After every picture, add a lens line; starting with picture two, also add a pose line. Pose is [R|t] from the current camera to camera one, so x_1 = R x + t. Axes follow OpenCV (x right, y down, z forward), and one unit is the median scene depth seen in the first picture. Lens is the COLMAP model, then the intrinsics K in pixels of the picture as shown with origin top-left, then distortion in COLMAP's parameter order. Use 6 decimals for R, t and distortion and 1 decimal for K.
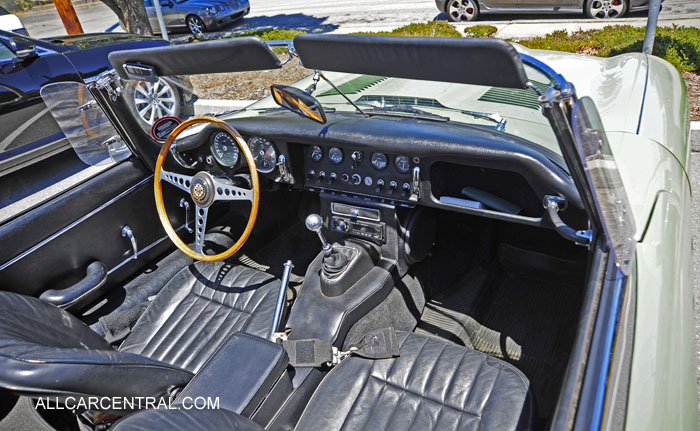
lens RADIAL K [[475.9, 0, 350.0], [0, 475.9, 215.5], [0, 0, 1]] dist [-0.066575, 0.000437]
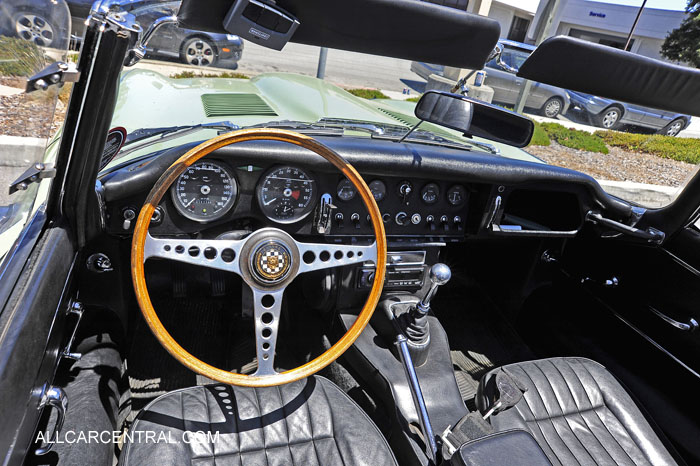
lens RADIAL K [[474.3, 0, 350.0], [0, 474.3, 233.0], [0, 0, 1]] dist [-0.124974, 0.100565]
pose [[0.591196, -0.115012, 0.798285, -0.660890], [0.156732, 0.987294, 0.026170, -0.081849], [-0.791153, 0.109645, 0.601711, 0.550821]]
